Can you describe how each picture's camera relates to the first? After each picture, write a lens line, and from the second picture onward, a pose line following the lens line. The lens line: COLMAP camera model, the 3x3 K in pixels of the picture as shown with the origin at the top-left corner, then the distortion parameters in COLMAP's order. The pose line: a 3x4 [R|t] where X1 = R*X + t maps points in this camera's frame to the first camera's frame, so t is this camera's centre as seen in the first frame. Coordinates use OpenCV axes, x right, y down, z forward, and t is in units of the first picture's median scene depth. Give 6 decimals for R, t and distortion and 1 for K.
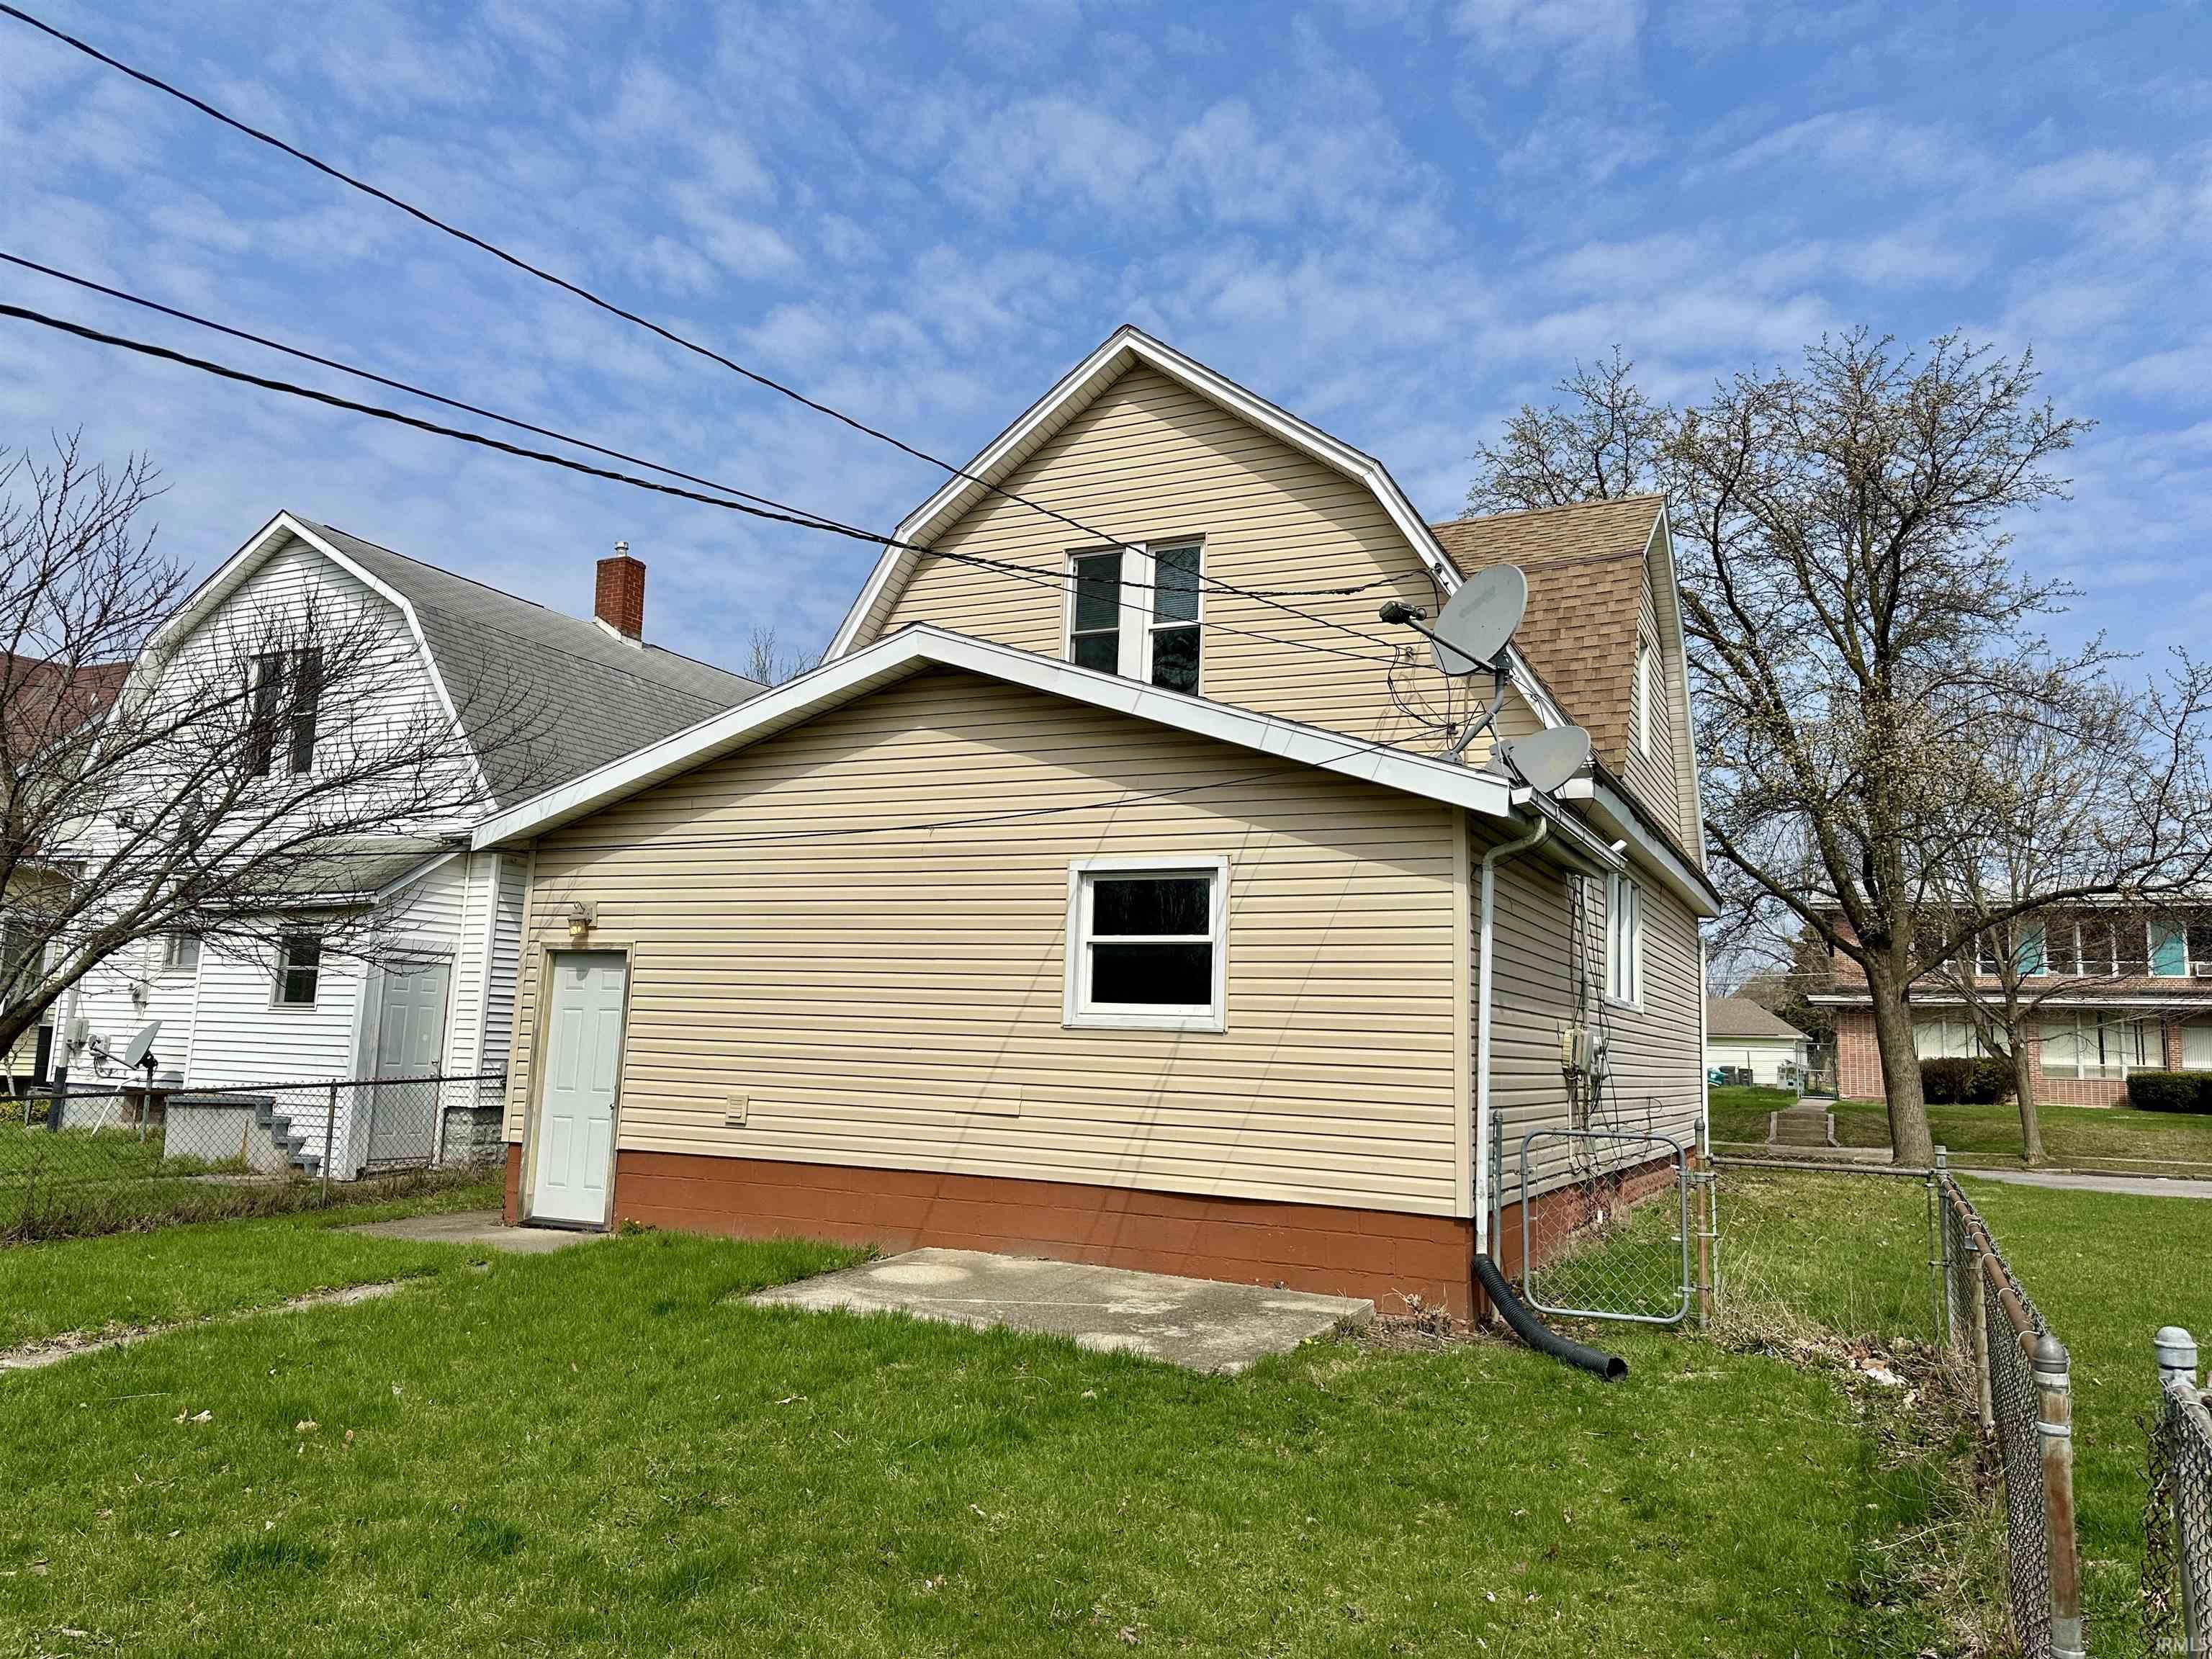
lens RADIAL K [[1526.0, 0, 1106.0], [0, 1526.0, 829.5], [0, 0, 1]] dist [0.061917, -0.000827]
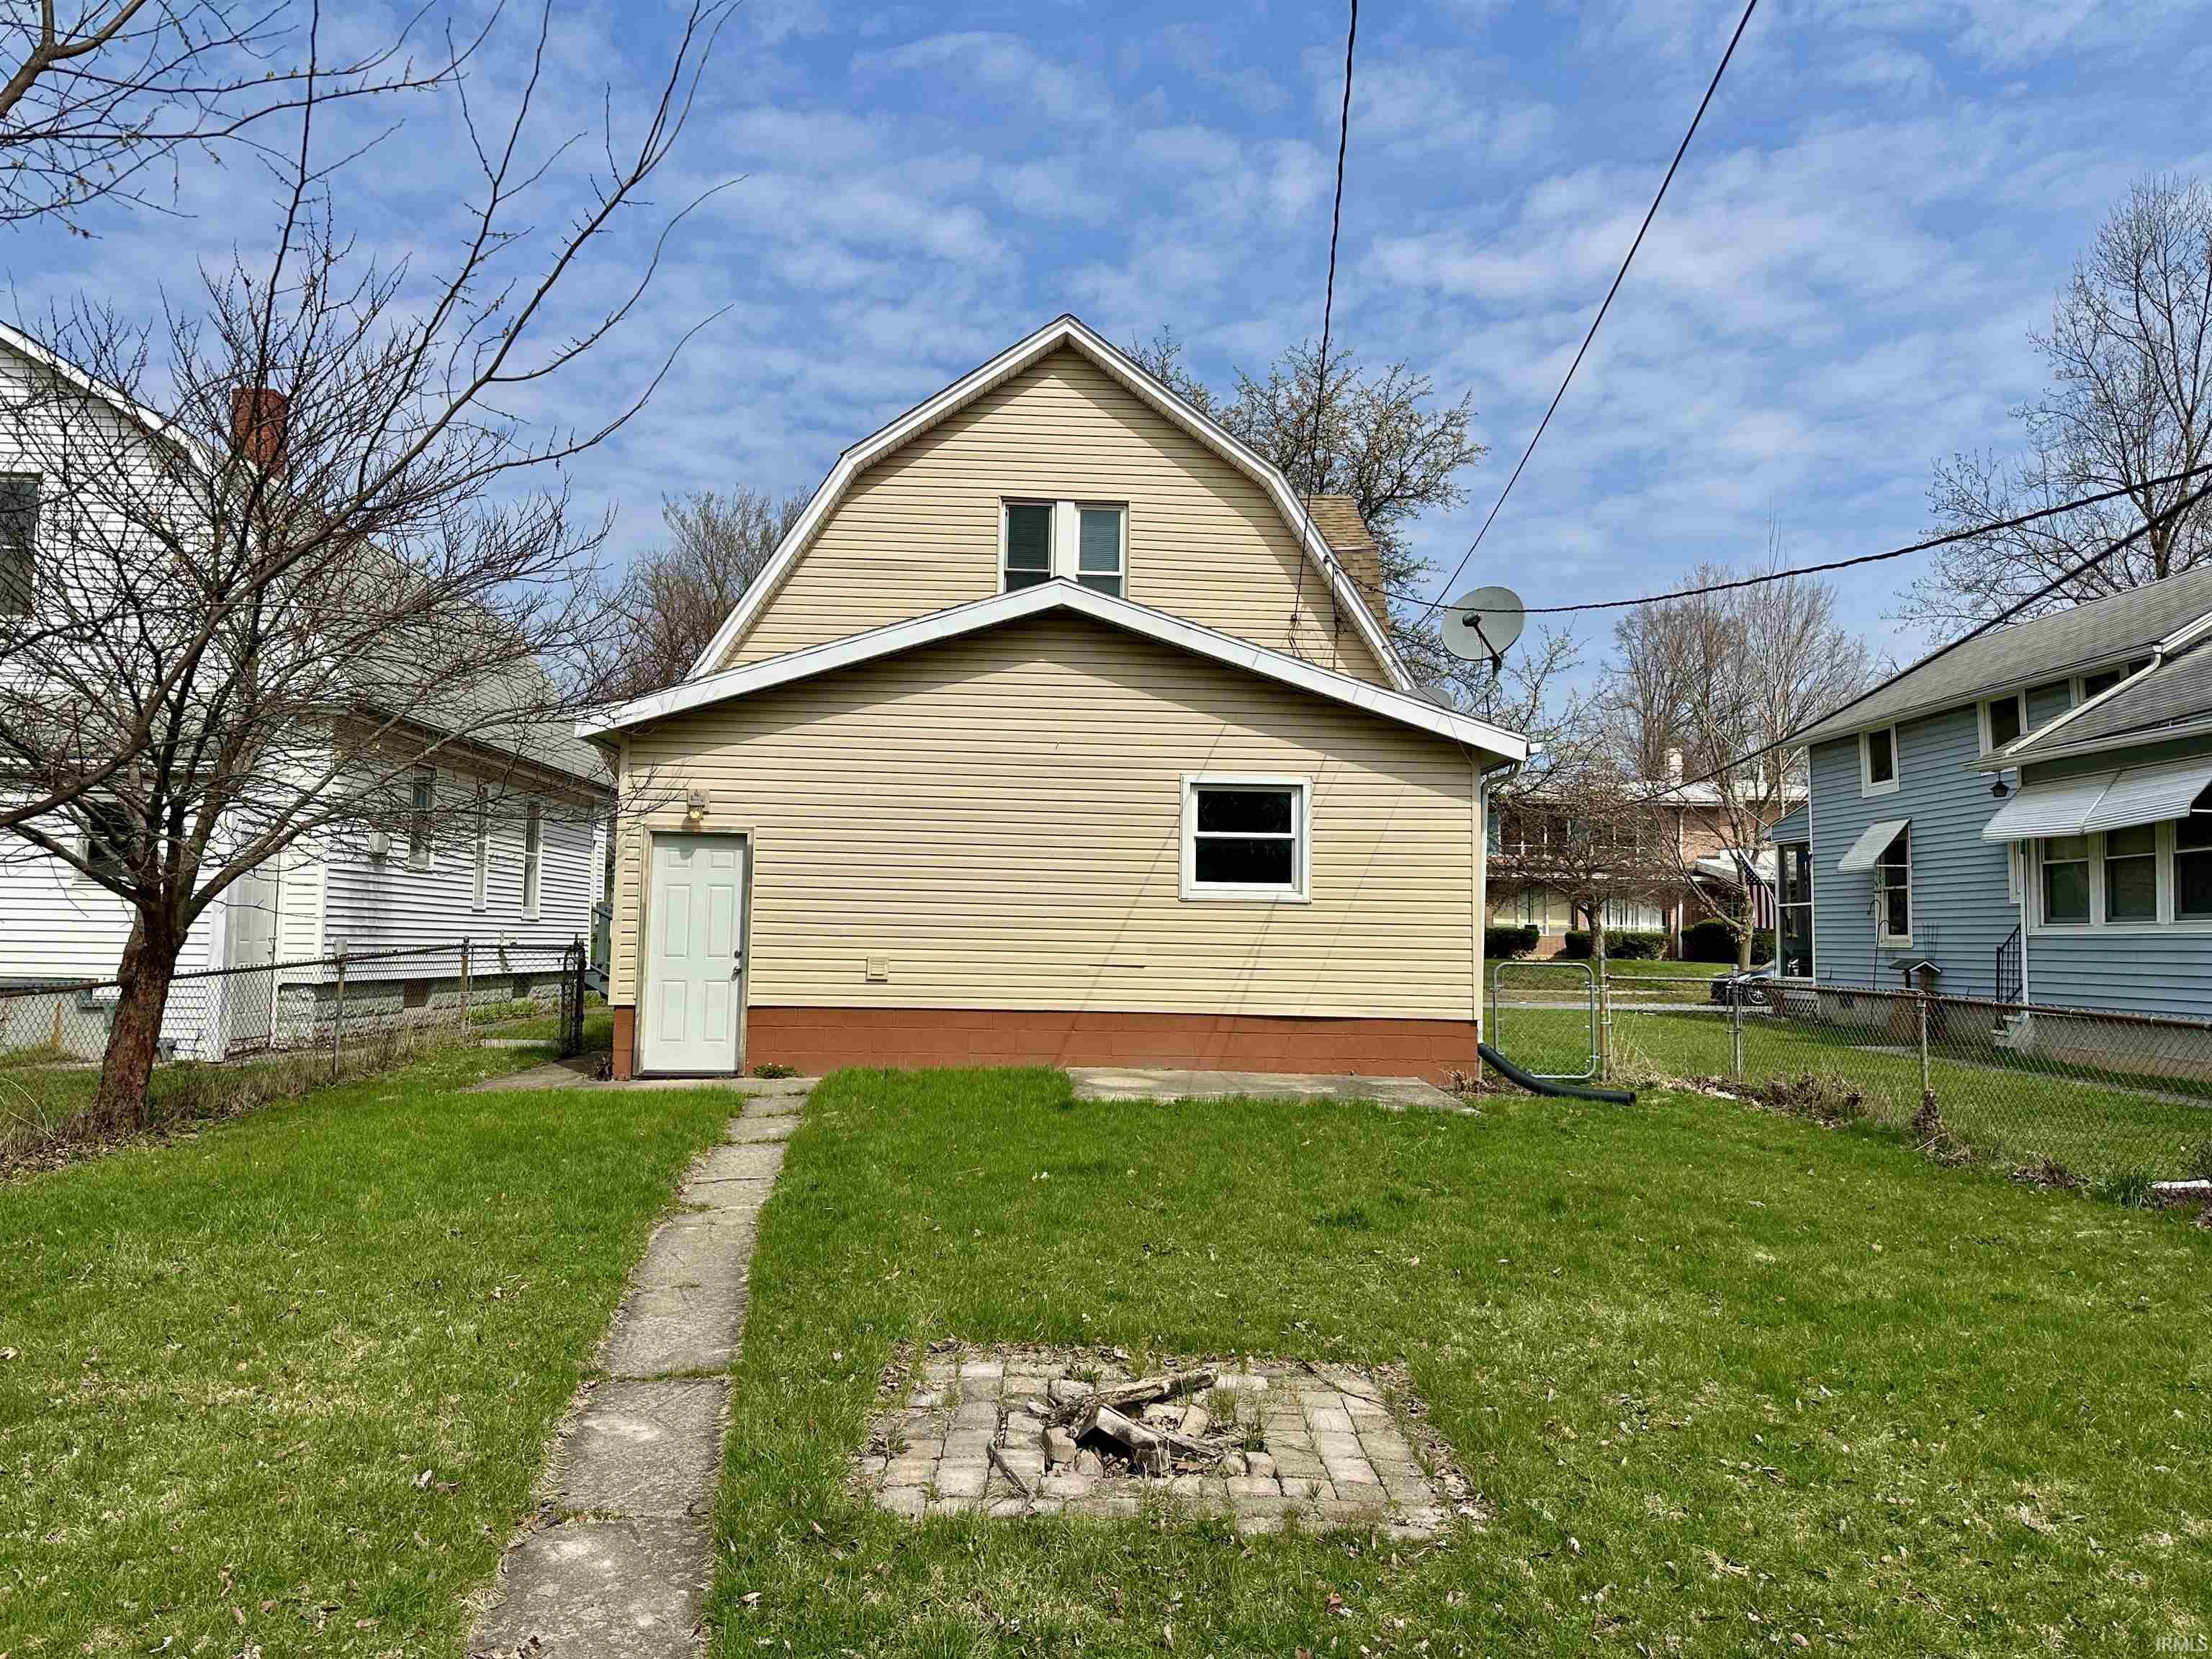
lens RADIAL K [[1526.0, 0, 1106.0], [0, 1526.0, 829.5], [0, 0, 1]] dist [0.061917, -0.000827]
pose [[0.879847, 0.015969, 0.474988, -0.622728], [-0.056194, 0.995920, 0.070609, -0.019149], [-0.471923, -0.088817, 0.877155, -0.114567]]
